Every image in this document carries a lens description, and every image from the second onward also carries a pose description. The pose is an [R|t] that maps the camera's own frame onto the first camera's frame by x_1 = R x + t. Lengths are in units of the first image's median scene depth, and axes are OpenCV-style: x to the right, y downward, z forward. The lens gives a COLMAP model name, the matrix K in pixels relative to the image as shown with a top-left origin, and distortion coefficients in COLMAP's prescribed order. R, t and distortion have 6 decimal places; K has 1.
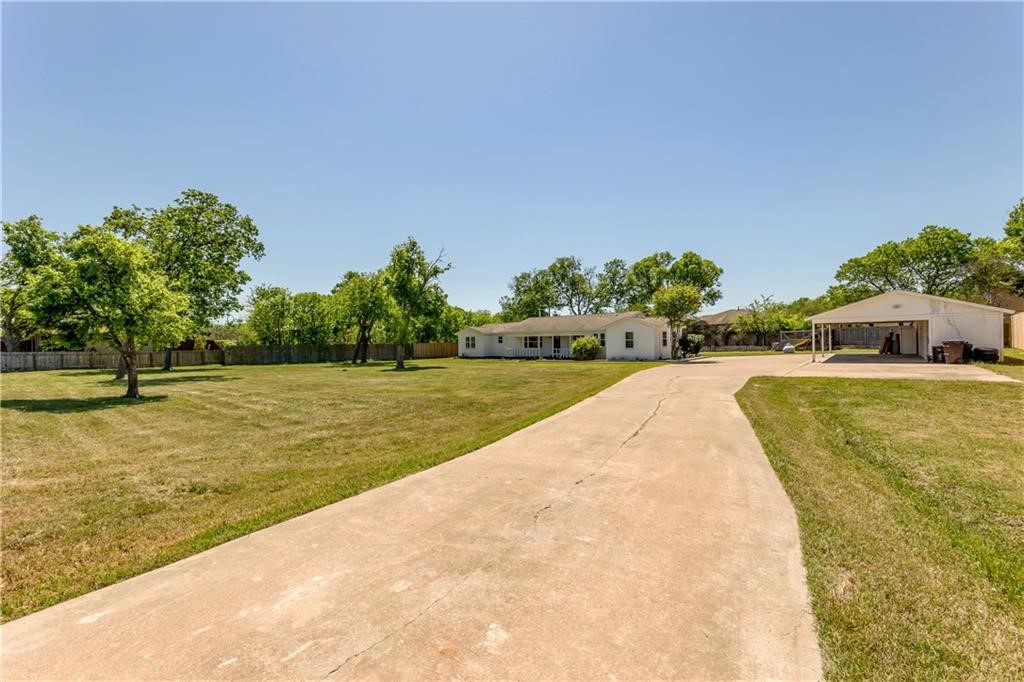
lens RADIAL K [[433.2, 0, 508.5], [0, 433.2, 345.8], [0, 0, 1]] dist [-0.001171, -0.000073]
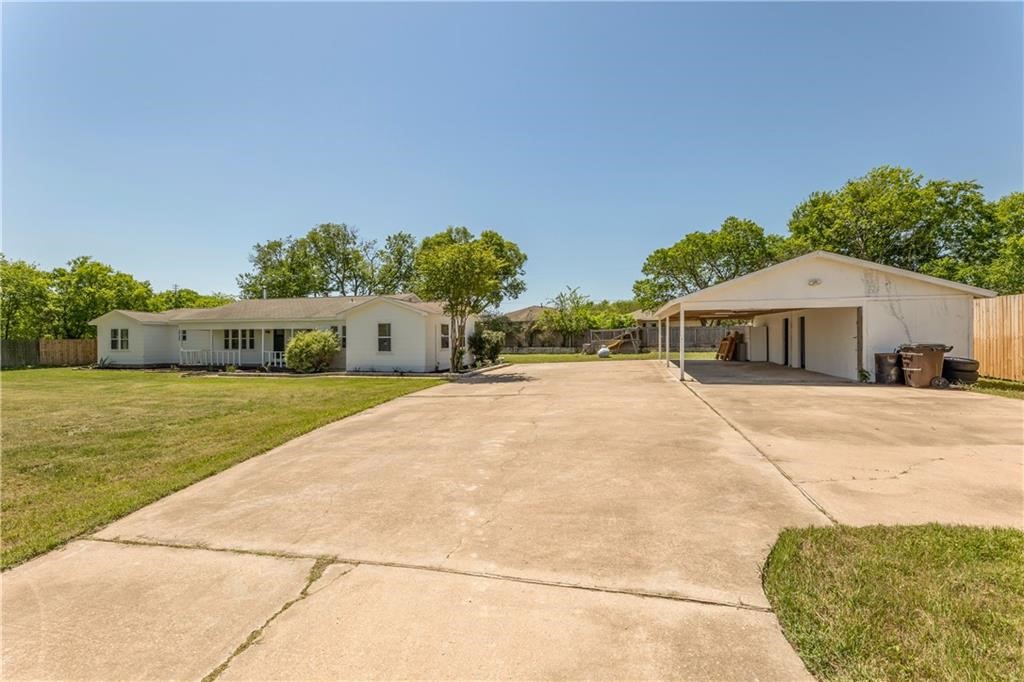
lens RADIAL K [[431.1, 0, 511.3], [0, 431.1, 342.8], [0, 0, 1]] dist [-0.006555, 0.000354]
pose [[0.907745, 0.009009, 0.419426, 0.137969], [-0.006855, 0.999954, -0.006642, -0.002622], [-0.419467, 0.003154, 0.907765, 0.296406]]
